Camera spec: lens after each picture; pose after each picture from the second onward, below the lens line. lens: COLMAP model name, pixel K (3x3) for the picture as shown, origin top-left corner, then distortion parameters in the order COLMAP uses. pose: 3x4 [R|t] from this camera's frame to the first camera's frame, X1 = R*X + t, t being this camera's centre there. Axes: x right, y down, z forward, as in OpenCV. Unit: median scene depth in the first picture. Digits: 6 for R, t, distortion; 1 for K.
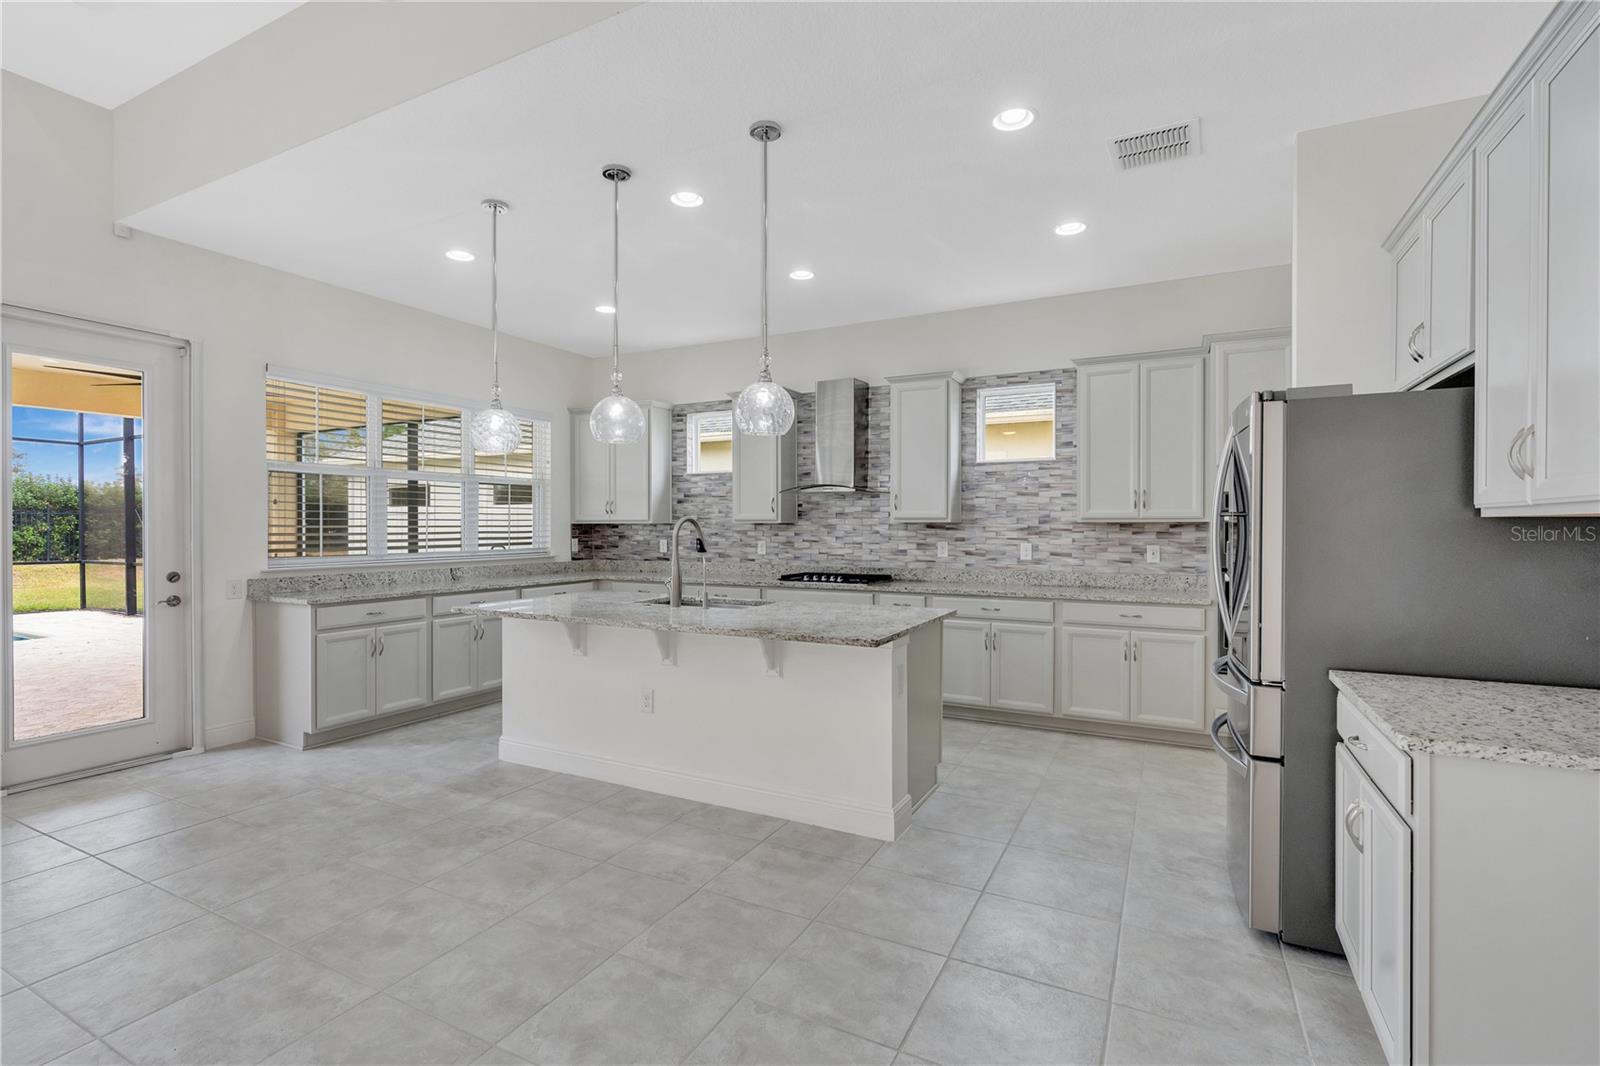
lens RADIAL K [[739.1, 0, 747.3], [0, 739.1, 530.9], [0, 0, 1]] dist [-0.010543, 0.010488]
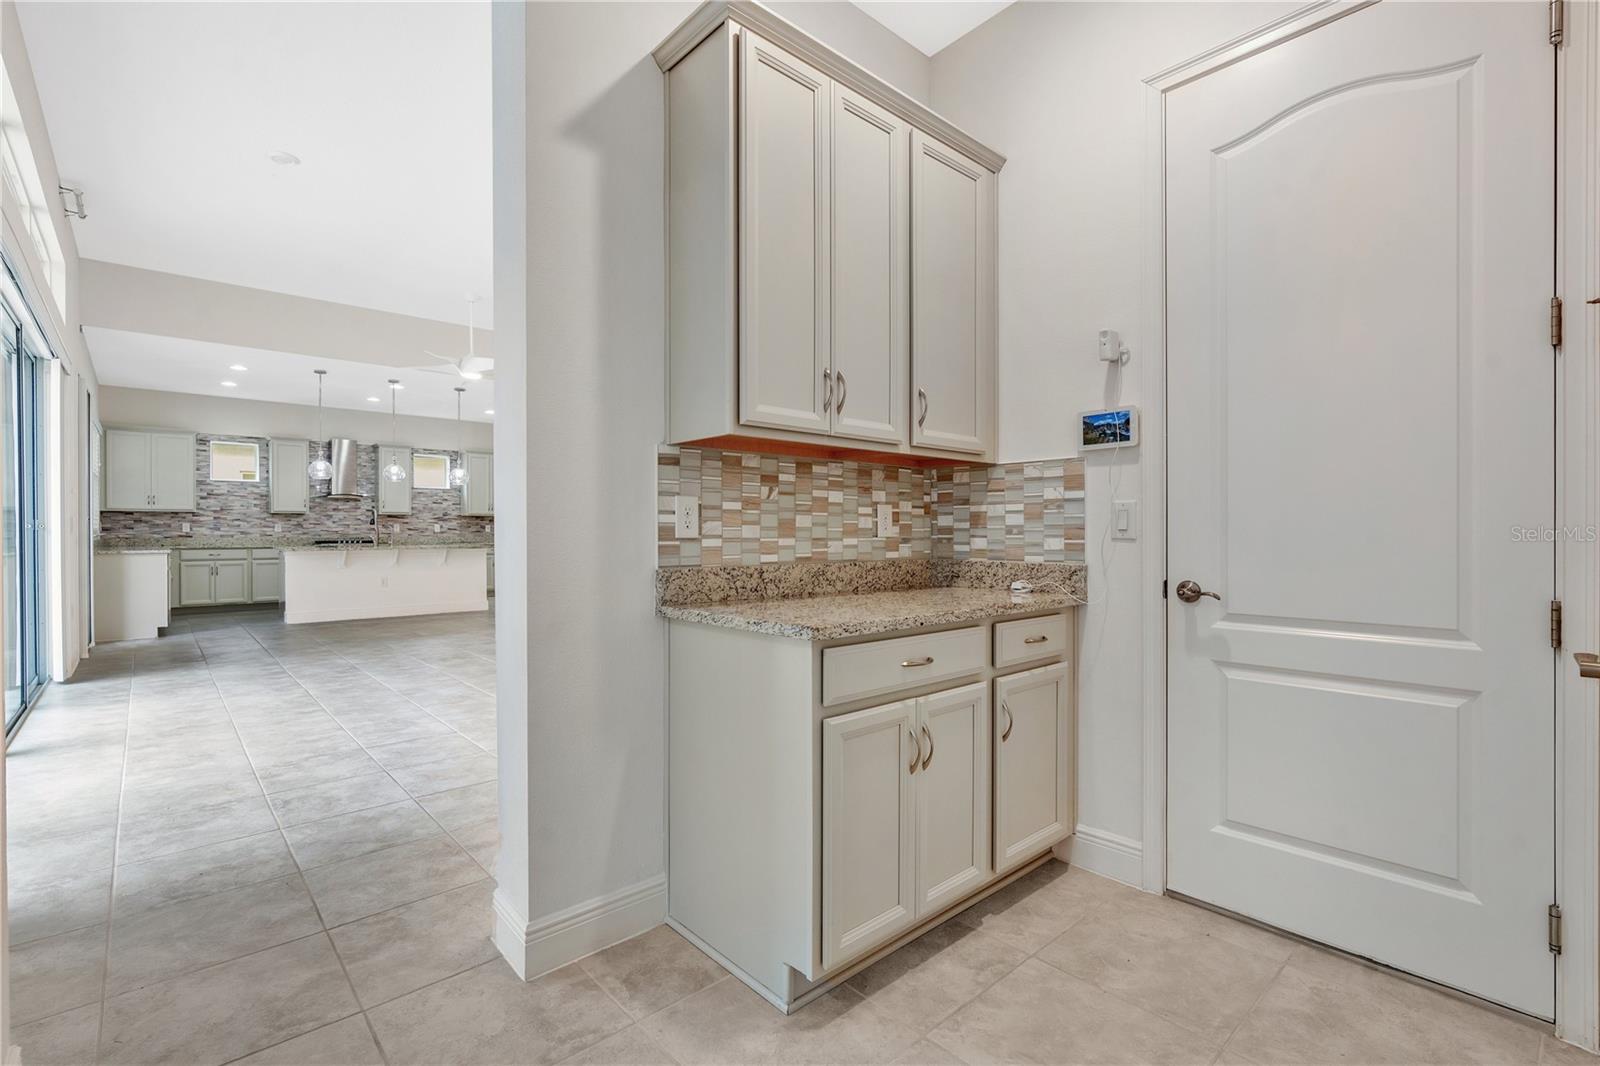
lens RADIAL K [[739.1, 0, 822.2], [0, 739.1, 530.9], [0, 0, 1]] dist [-0.010543, 0.010488]
pose [[0.319668, -0.001318, 0.947529, -1.477141], [0.005204, 0.999986, -0.000364, 0.045972], [-0.947515, 0.005047, 0.319671, -0.893197]]
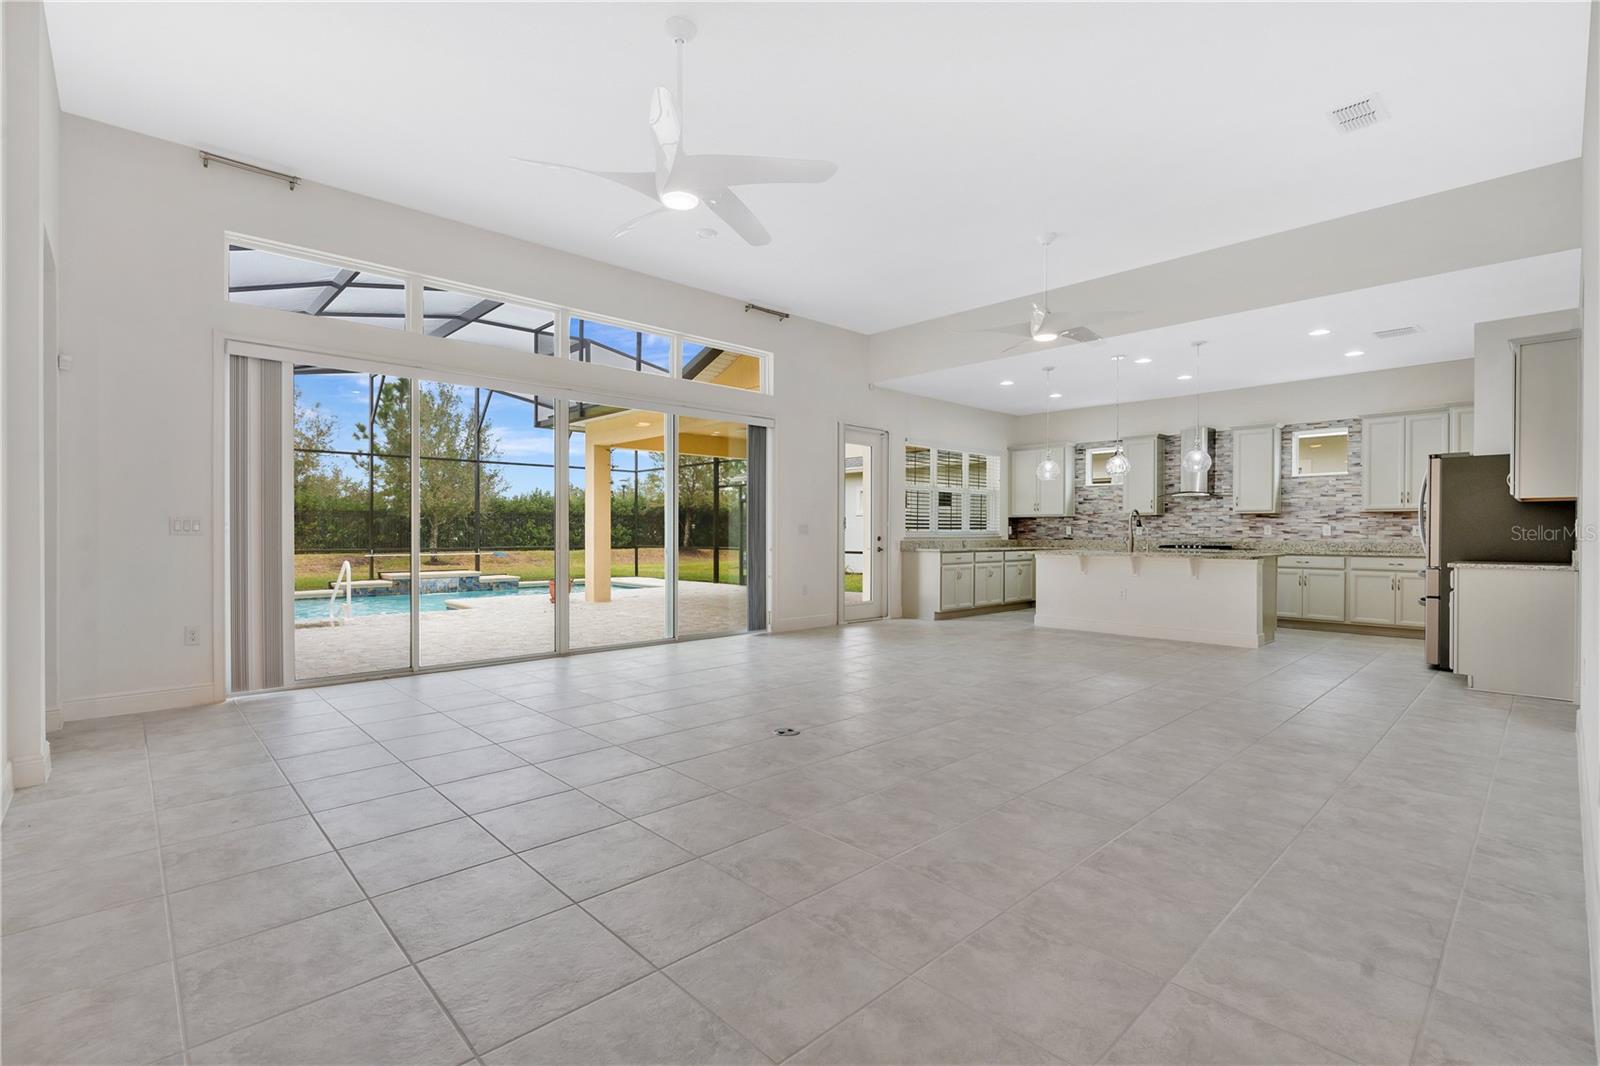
lens RADIAL K [[739.1, 0, 791.1], [0, 739.1, 539.3], [0, 0, 1]] dist [-0.010543, 0.010488]
pose [[0.963046, 0.002155, -0.269328, -0.353772], [-0.001472, 0.999995, 0.002741, 0.048281], [0.269332, -0.002243, 0.963045, -0.969790]]
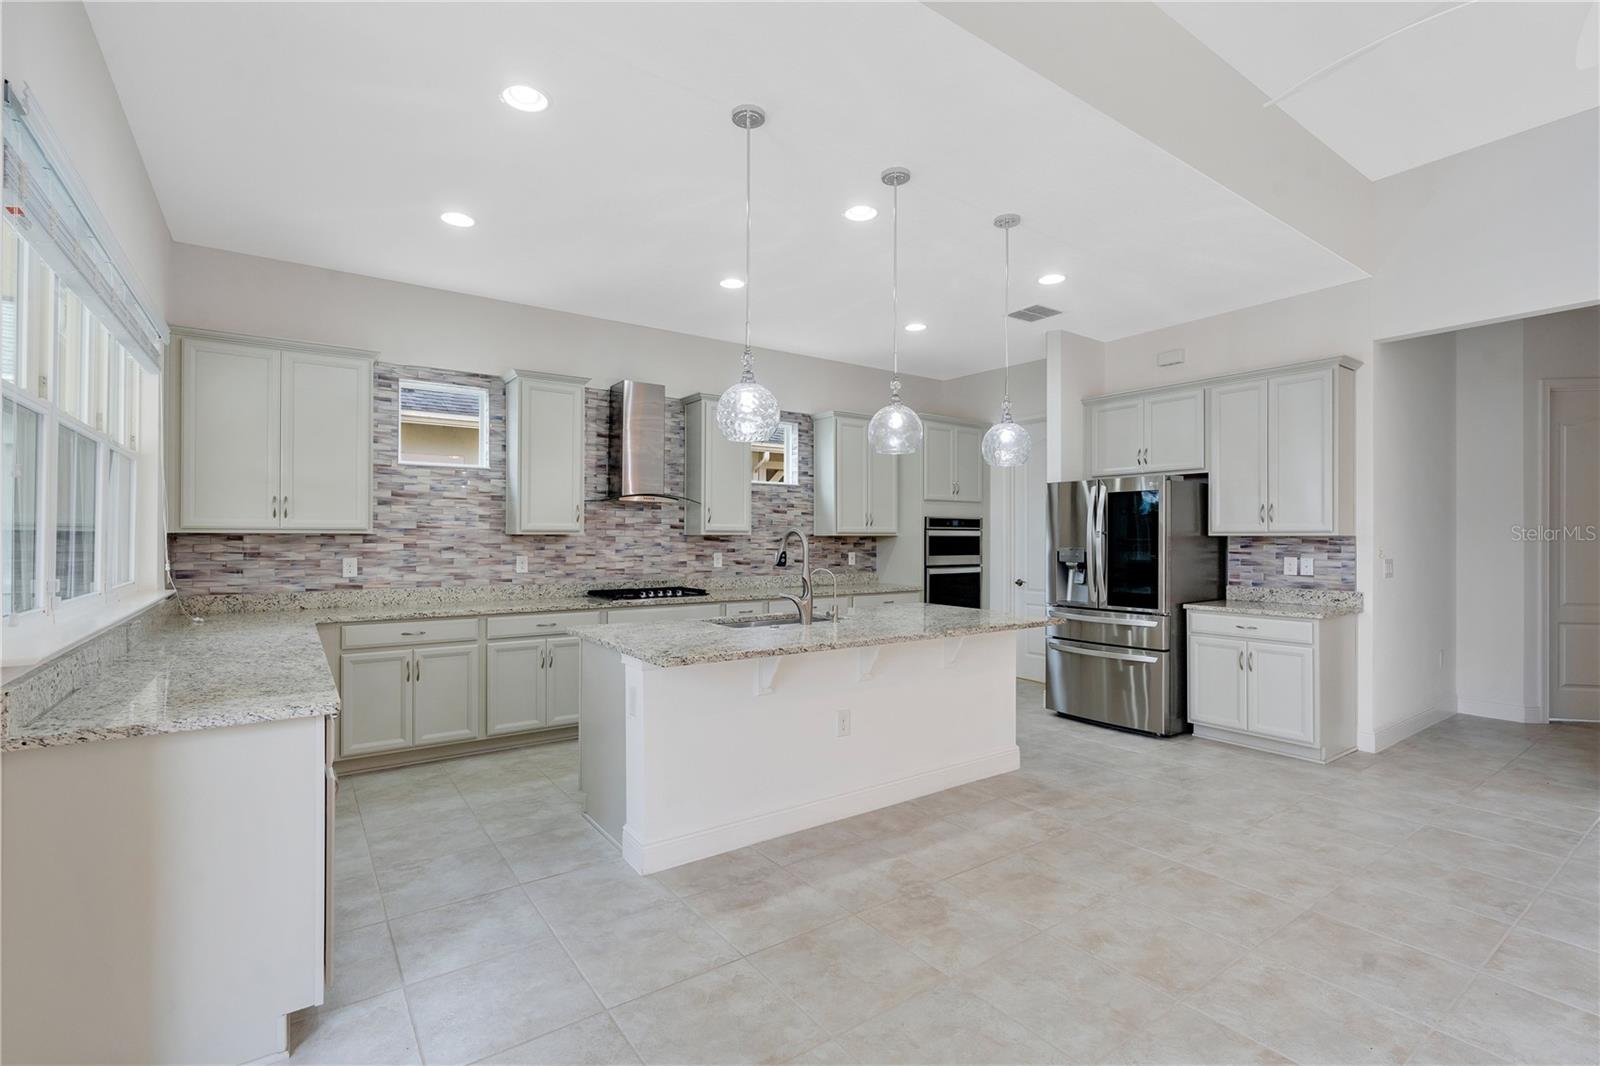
lens RADIAL K [[739.1, 0, 837.0], [0, 739.1, 530.2], [0, 0, 1]] dist [-0.010543, 0.010488]
pose [[0.418324, 0.011264, 0.908228, -0.717683], [0.005170, 0.999877, -0.014782, -0.001553], [-0.908283, 0.010879, 0.418215, 0.438698]]
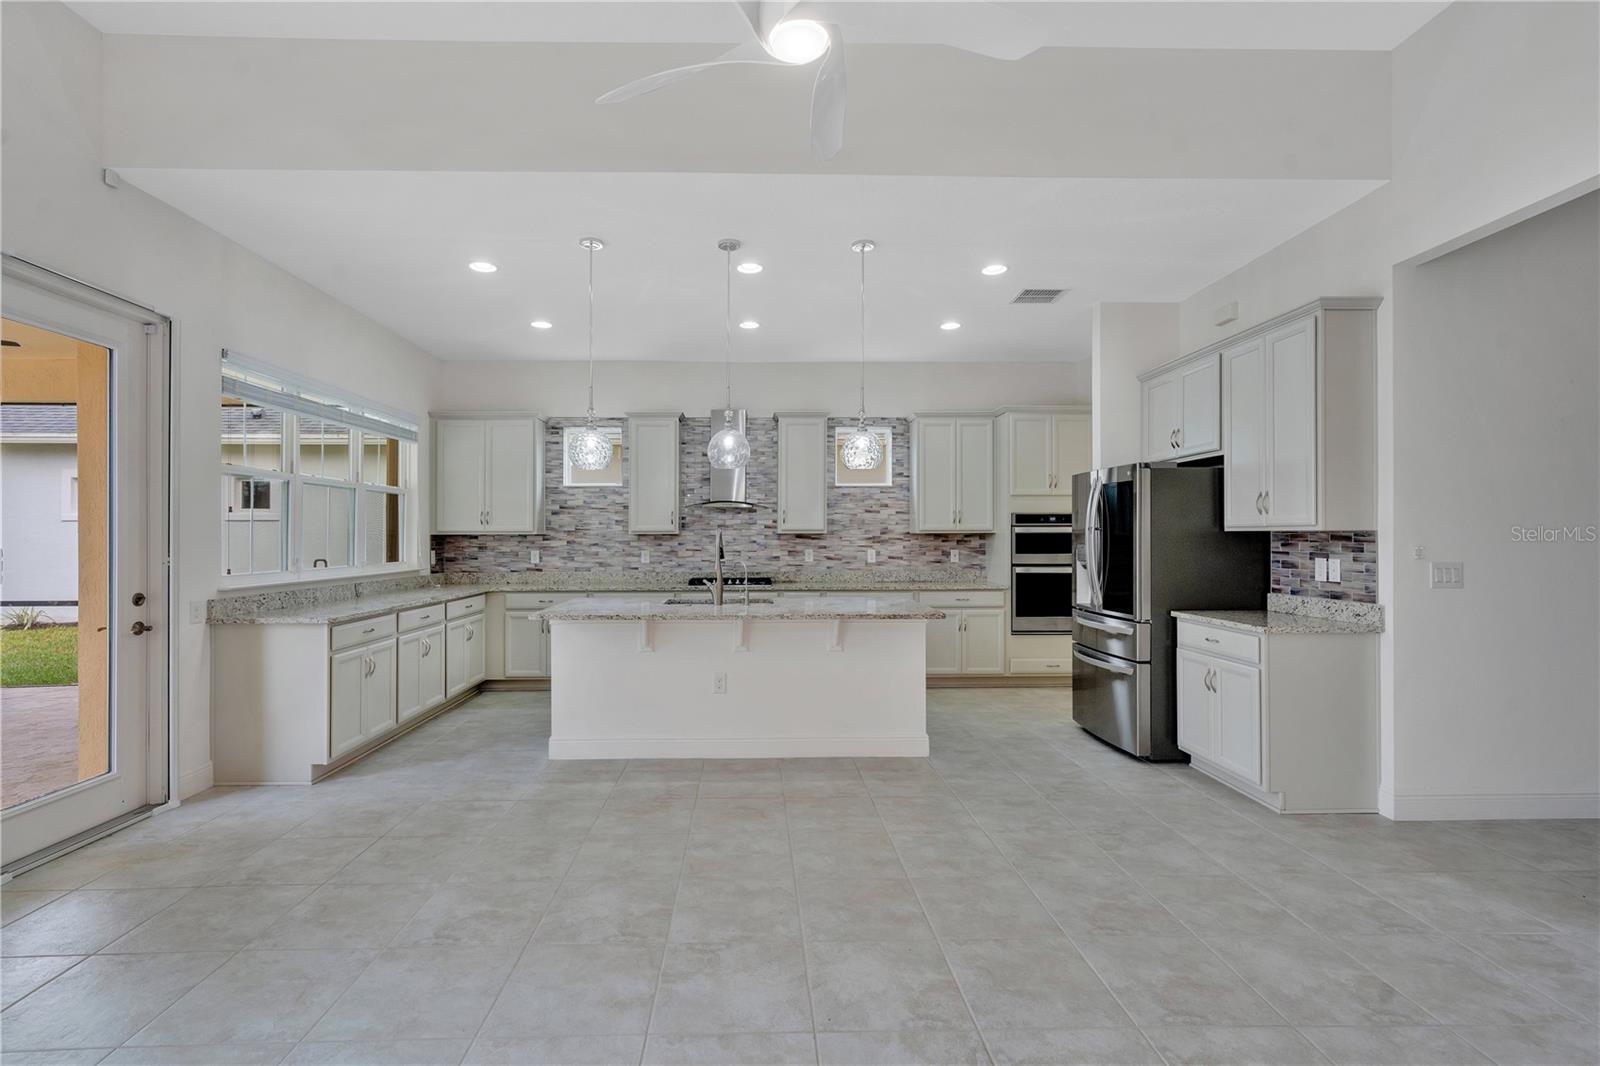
lens RADIAL K [[766.8, 0, 783.4], [0, 766.8, 540.8], [0, 0, 1]] dist [0.004554, -0.002401]
pose [[0.854268, -0.004301, 0.519816, -0.493757], [0.005611, 0.999984, -0.000949, 0.001868], [-0.519803, 0.003727, 0.854278, -0.085085]]
